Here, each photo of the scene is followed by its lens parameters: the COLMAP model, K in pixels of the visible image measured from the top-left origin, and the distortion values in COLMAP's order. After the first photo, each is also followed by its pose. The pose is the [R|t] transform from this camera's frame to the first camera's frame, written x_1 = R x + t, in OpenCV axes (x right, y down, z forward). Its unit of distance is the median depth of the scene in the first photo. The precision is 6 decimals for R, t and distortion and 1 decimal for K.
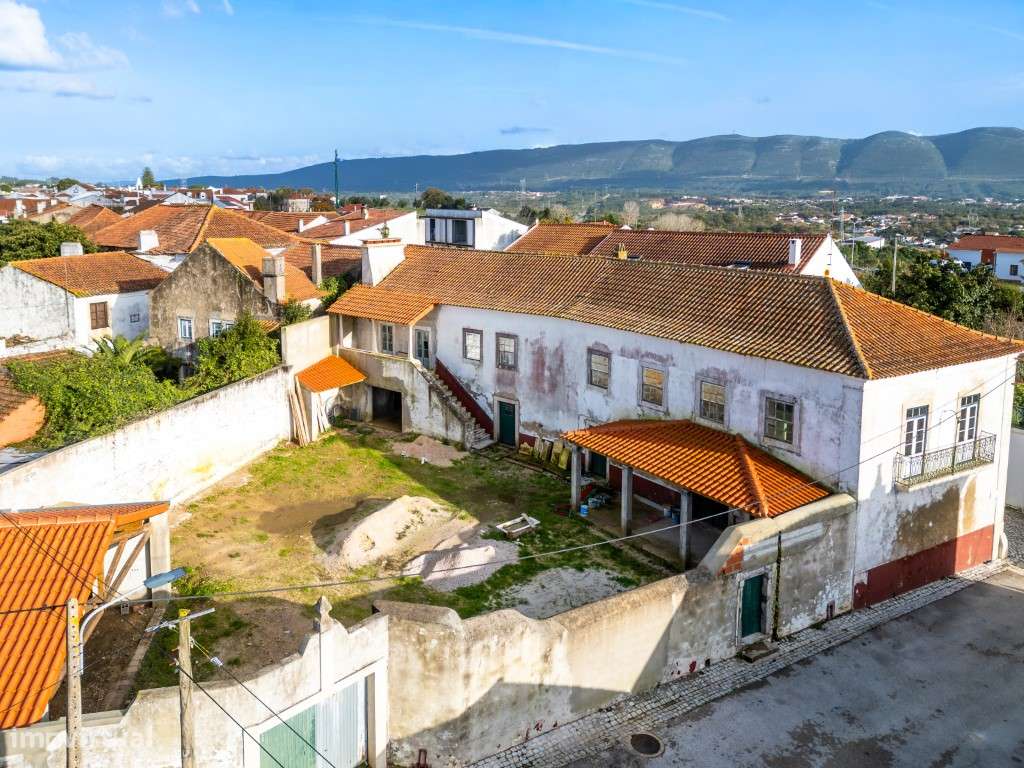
lens RADIAL K [[777.6, 0, 506.2], [0, 777.6, 314.6], [0, 0, 1]] dist [0.045315, -0.035066]
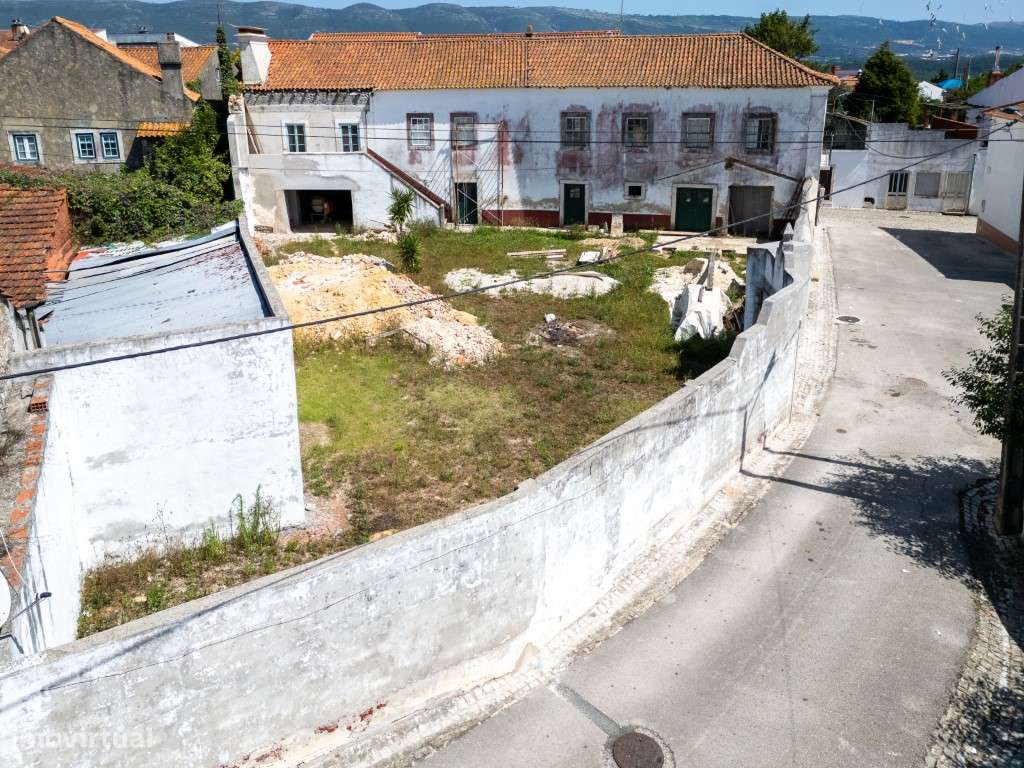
lens RADIAL K [[777.6, 0, 530.2], [0, 777.6, 299.6], [0, 0, 1]] dist [0.045315, -0.035066]
pose [[0.753761, -0.194969, 0.627560, -0.628049], [0.117464, 0.979568, 0.163244, 0.108902], [-0.646565, -0.049331, 0.761262, 0.147063]]
